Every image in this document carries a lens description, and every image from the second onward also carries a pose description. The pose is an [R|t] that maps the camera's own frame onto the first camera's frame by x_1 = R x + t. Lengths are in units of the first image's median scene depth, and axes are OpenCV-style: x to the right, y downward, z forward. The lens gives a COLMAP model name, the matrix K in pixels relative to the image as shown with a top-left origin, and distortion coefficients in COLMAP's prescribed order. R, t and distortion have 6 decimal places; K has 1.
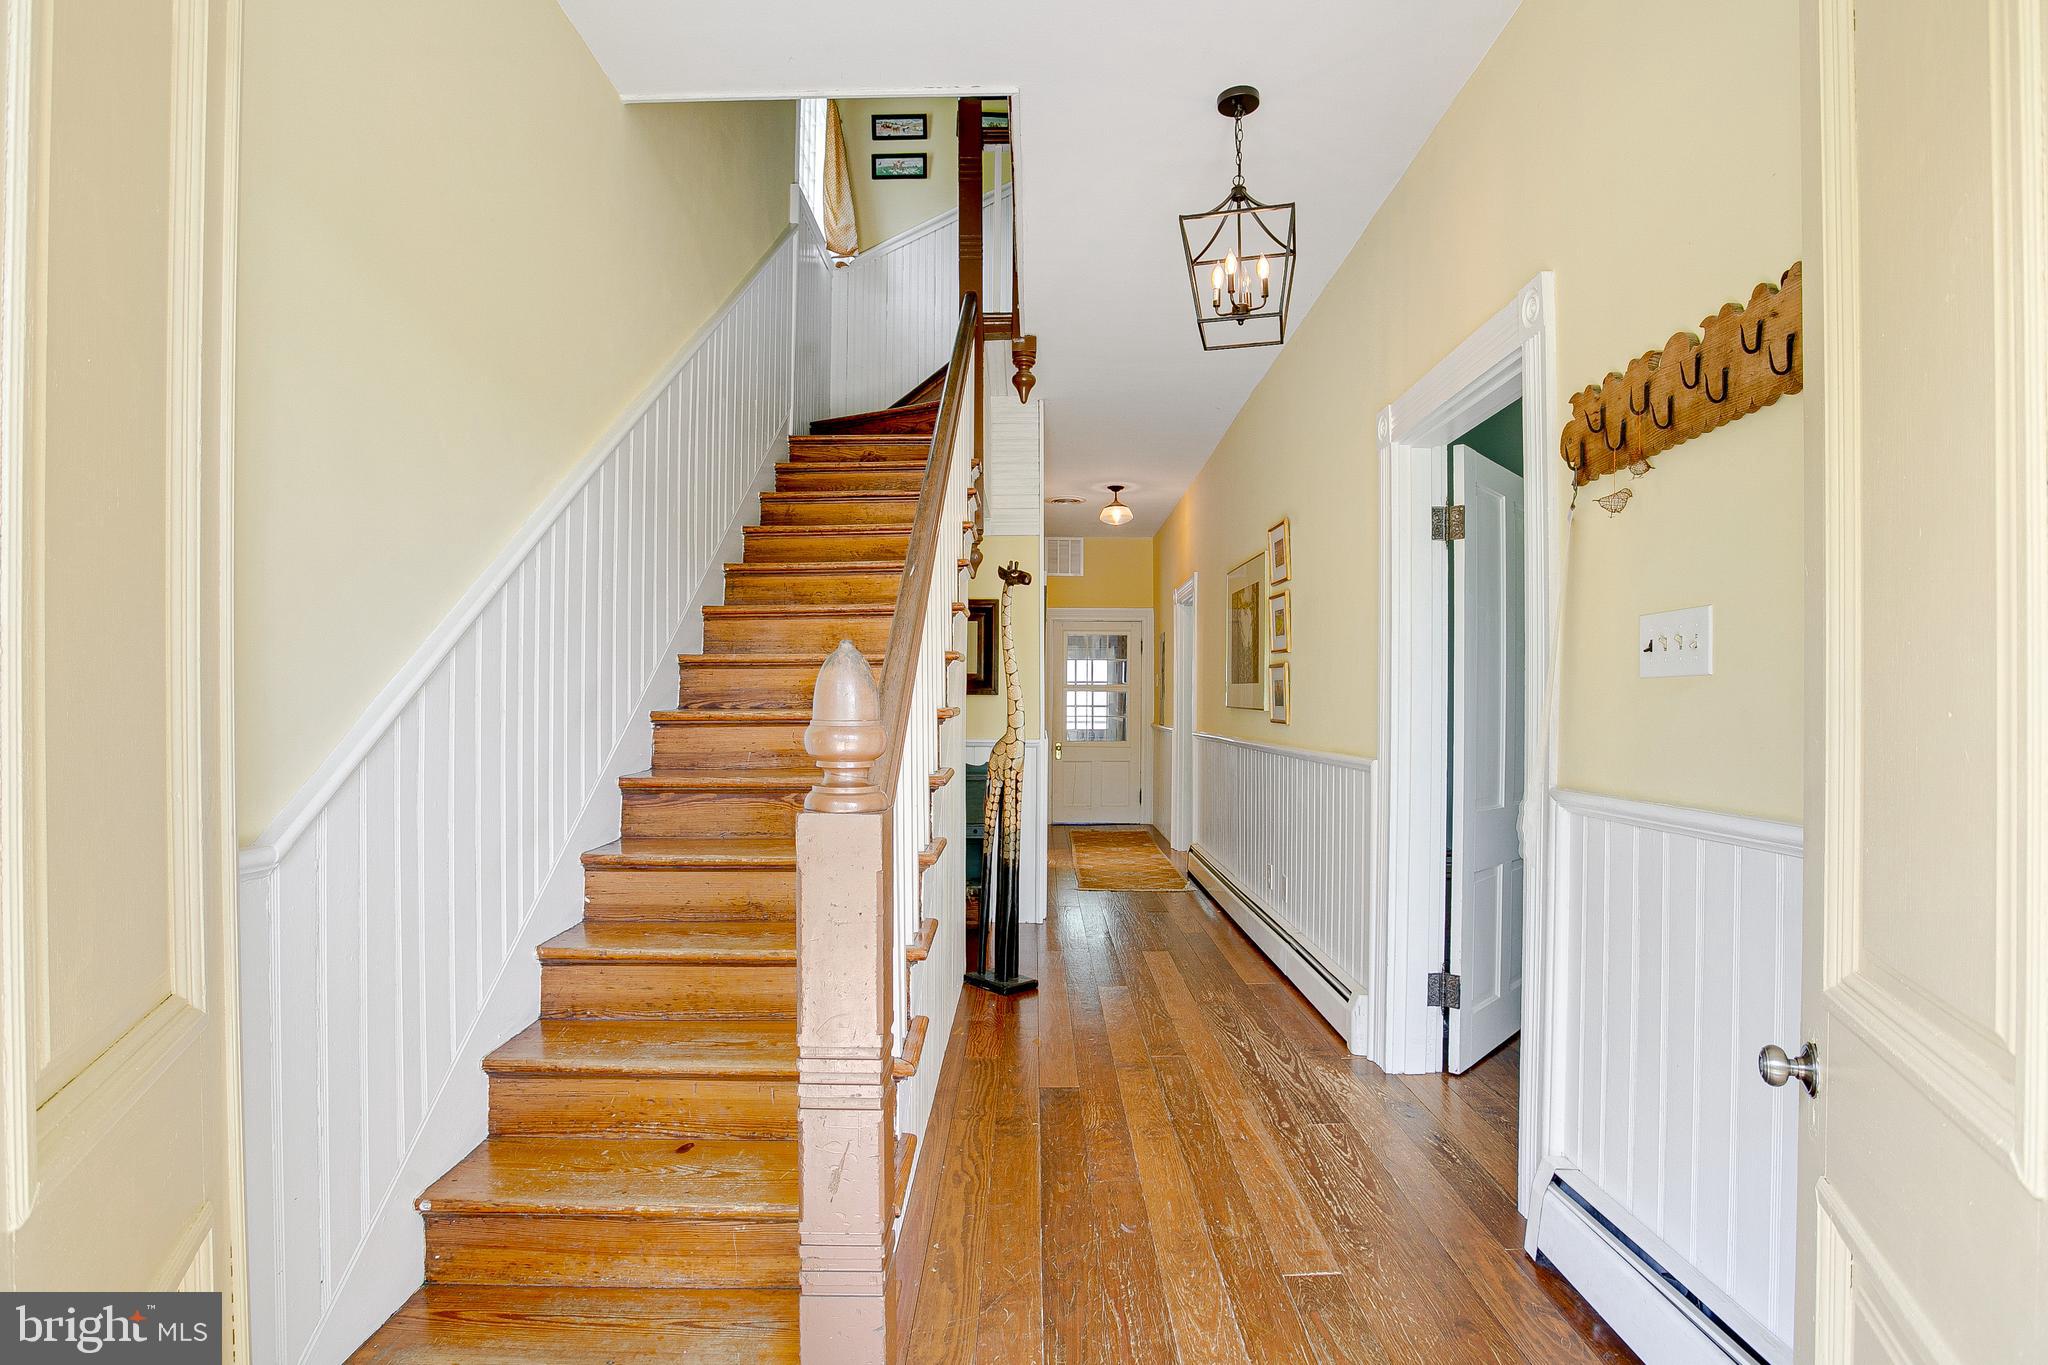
lens RADIAL K [[1037.0, 0, 1024.0], [0, 1037.0, 682.5], [0, 0, 1]] dist [-0.081094, 0.033980]
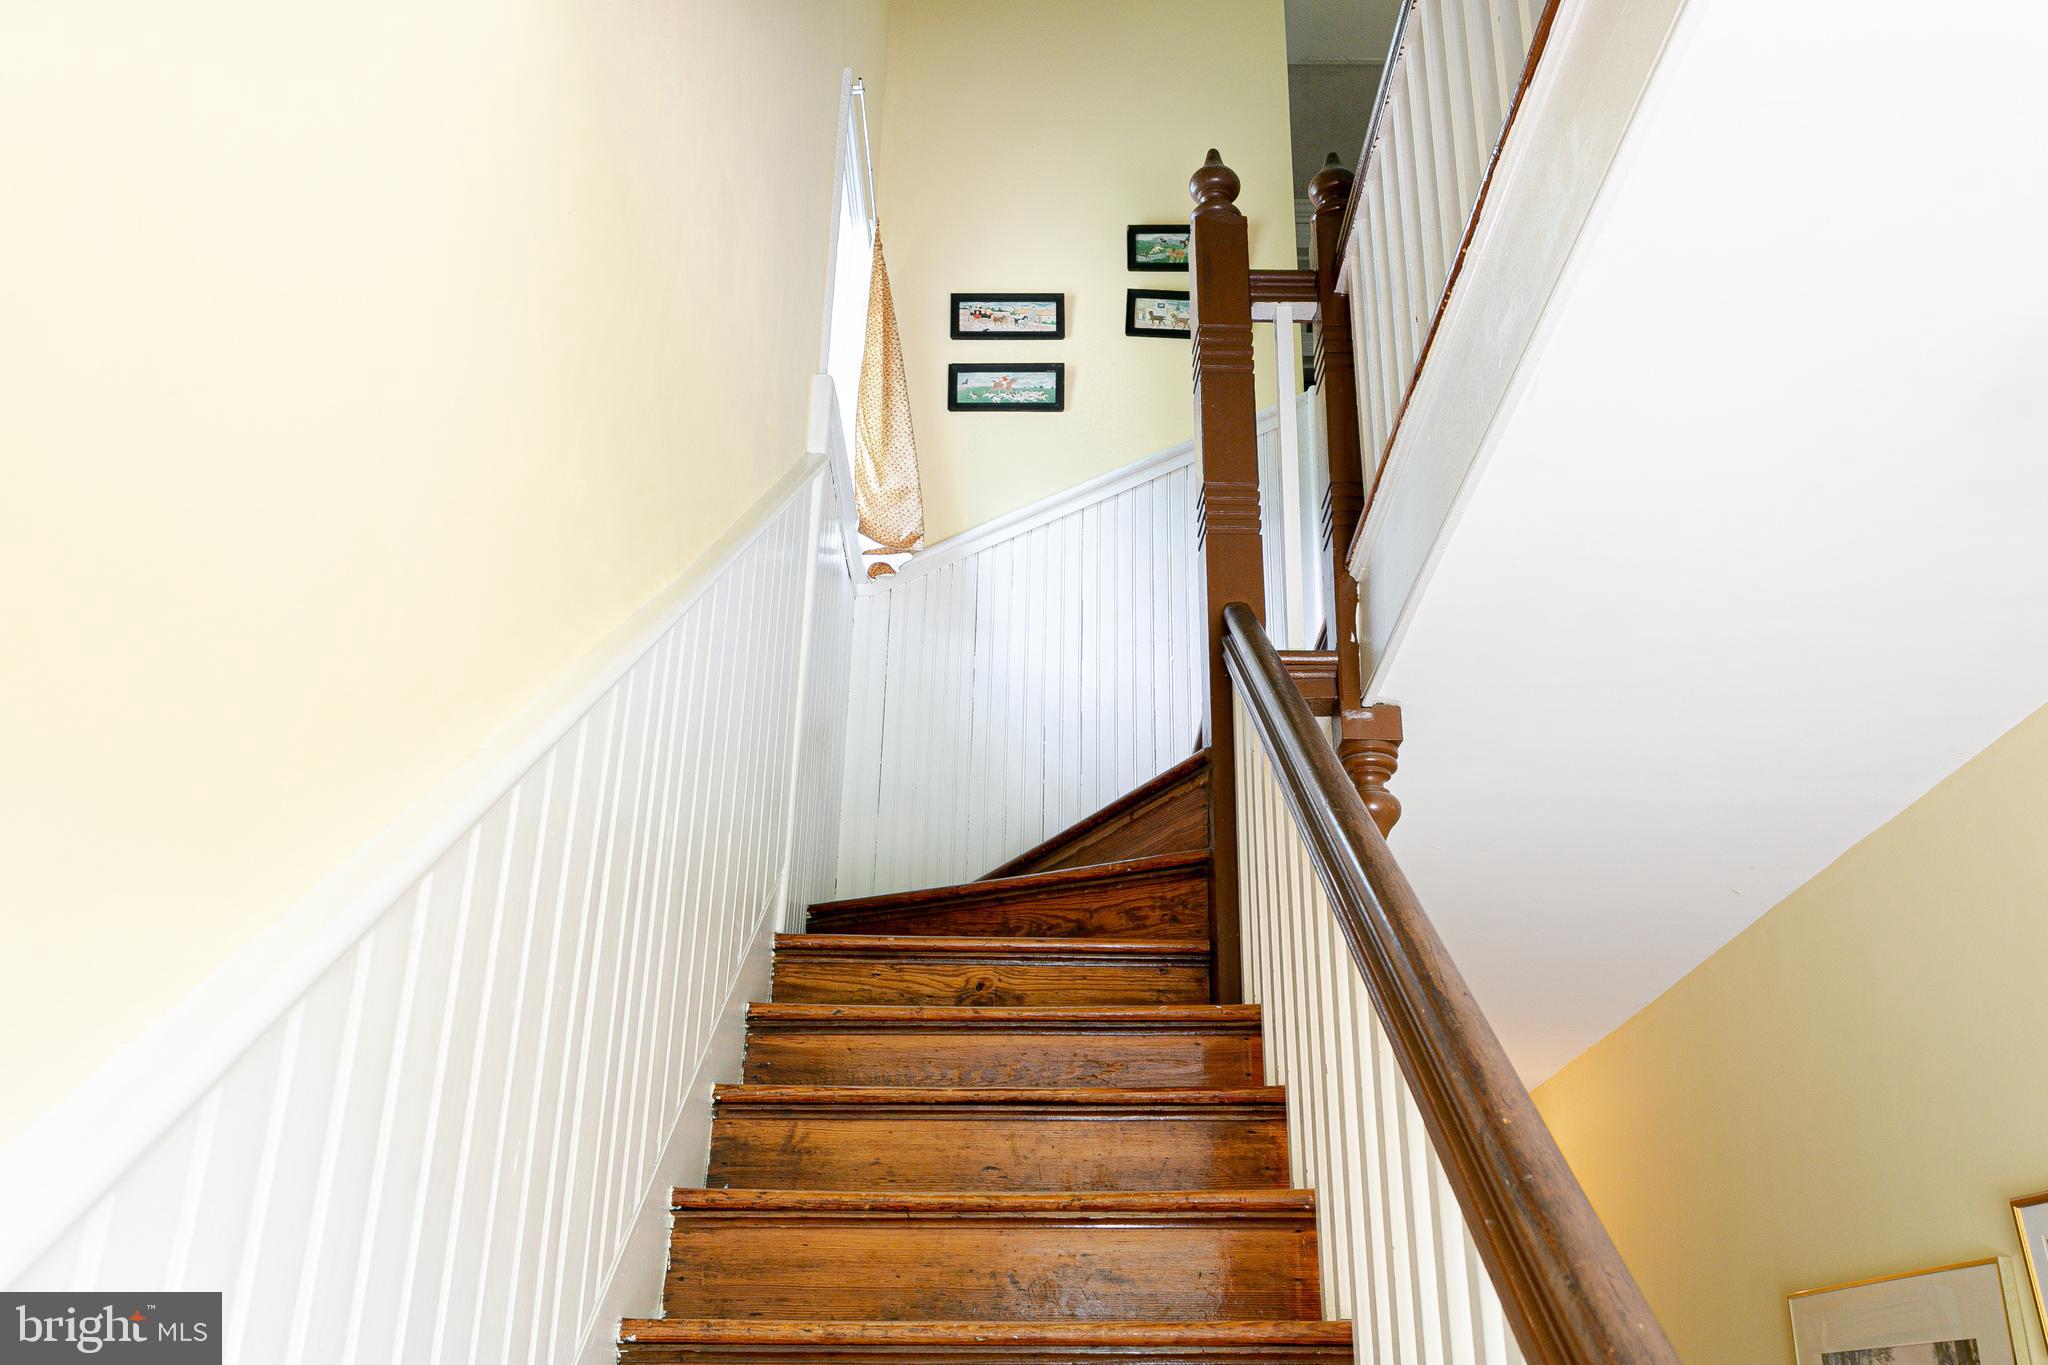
lens RADIAL K [[1801.1, 0, 1024.6], [0, 1801.1, 604.6], [0, 0, 1]] dist [0.000219, -0.001690]
pose [[0.999816, 0.019160, 0.001276, -0.117786], [-0.016887, 0.908967, -0.416527, -0.059571], [-0.009140, 0.416428, 0.909123, 0.275680]]
